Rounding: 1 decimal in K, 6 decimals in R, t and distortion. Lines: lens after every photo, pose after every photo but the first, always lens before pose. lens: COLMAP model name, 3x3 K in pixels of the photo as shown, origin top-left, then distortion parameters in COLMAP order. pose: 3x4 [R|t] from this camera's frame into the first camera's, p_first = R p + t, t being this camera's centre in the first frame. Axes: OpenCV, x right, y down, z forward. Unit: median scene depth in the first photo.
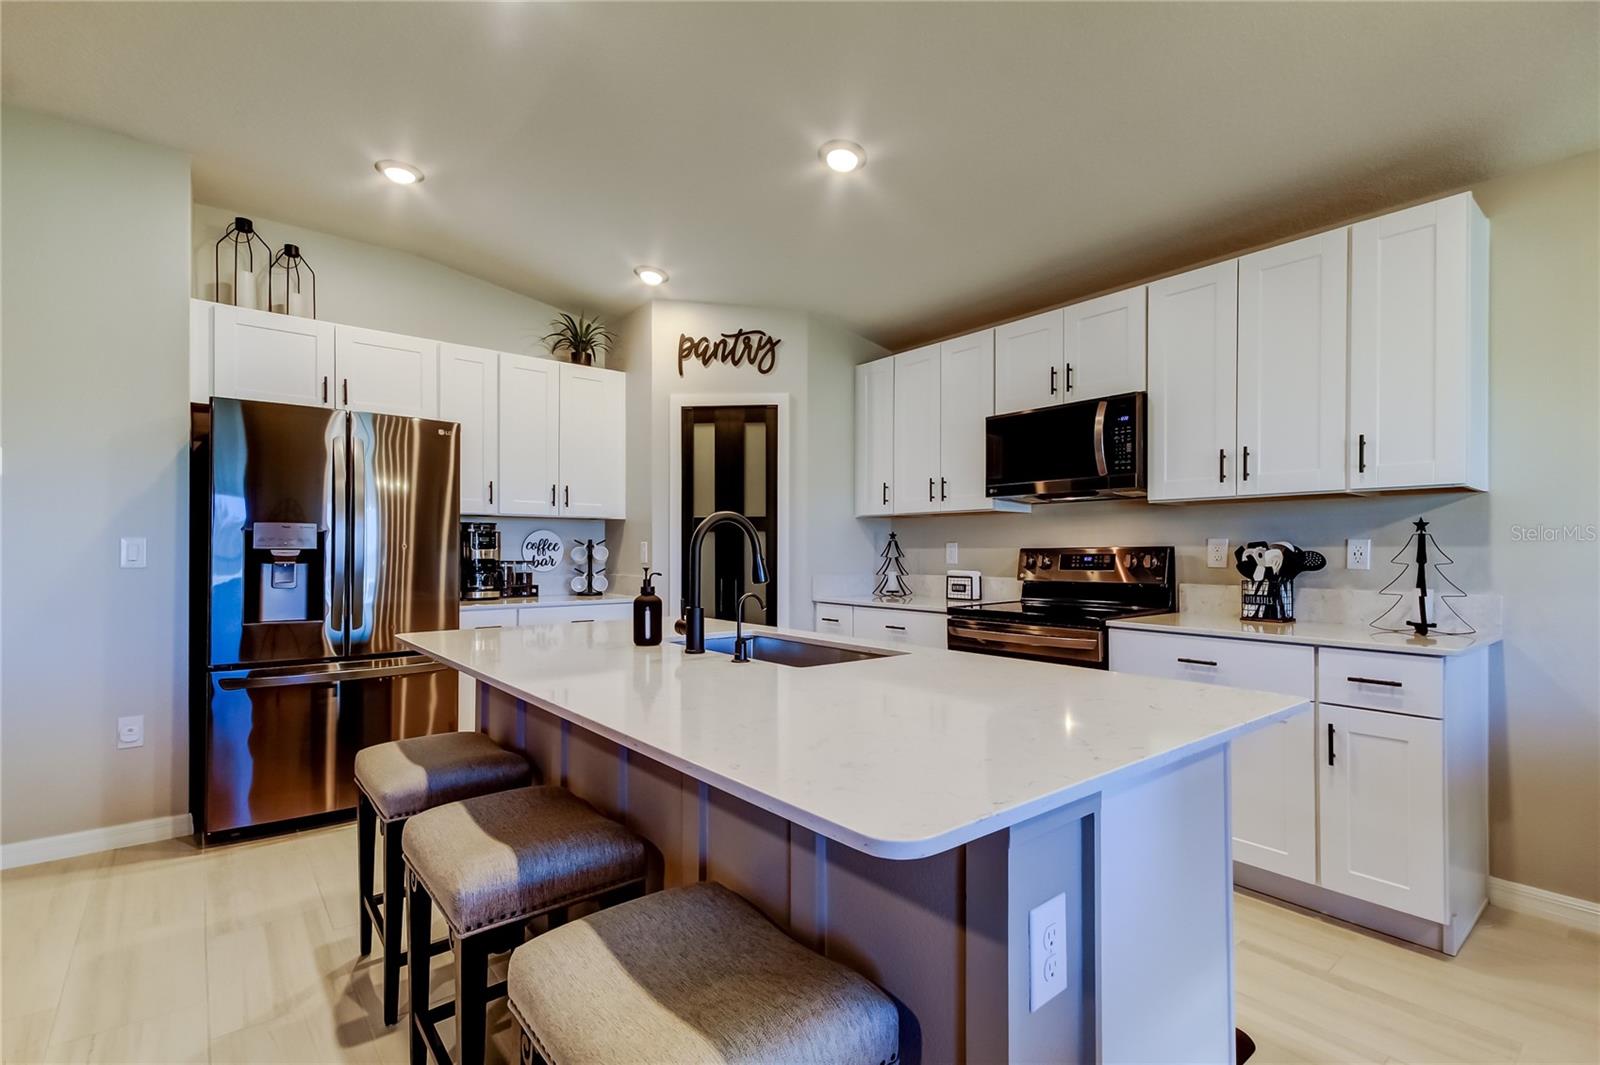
lens RADIAL K [[747.8, 0, 793.7], [0, 747.8, 543.2], [0, 0, 1]] dist [0.010938, 0.001353]
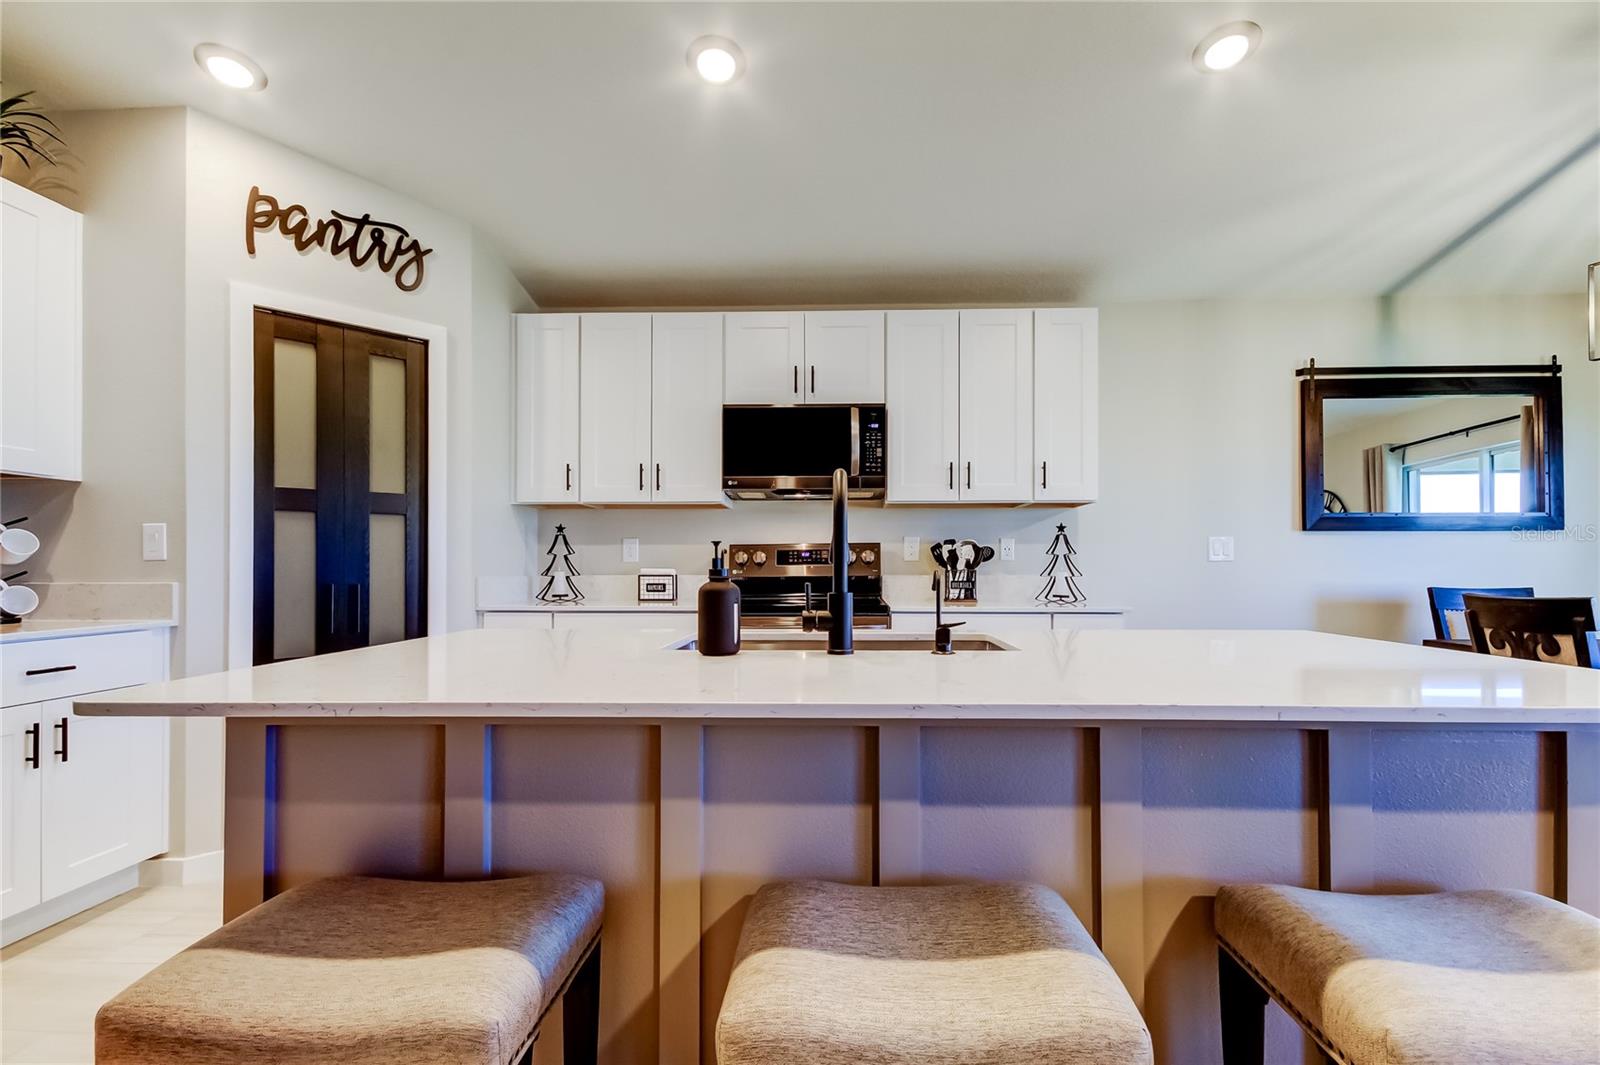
lens RADIAL K [[747.8, 0, 822.3], [0, 747.8, 563.1], [0, 0, 1]] dist [0.010938, 0.001353]
pose [[0.641569, 0.002964, 0.767060, -0.330842], [-0.006562, 0.999977, 0.001625, 0.025839], [-0.767037, -0.006076, 0.641574, 0.247802]]
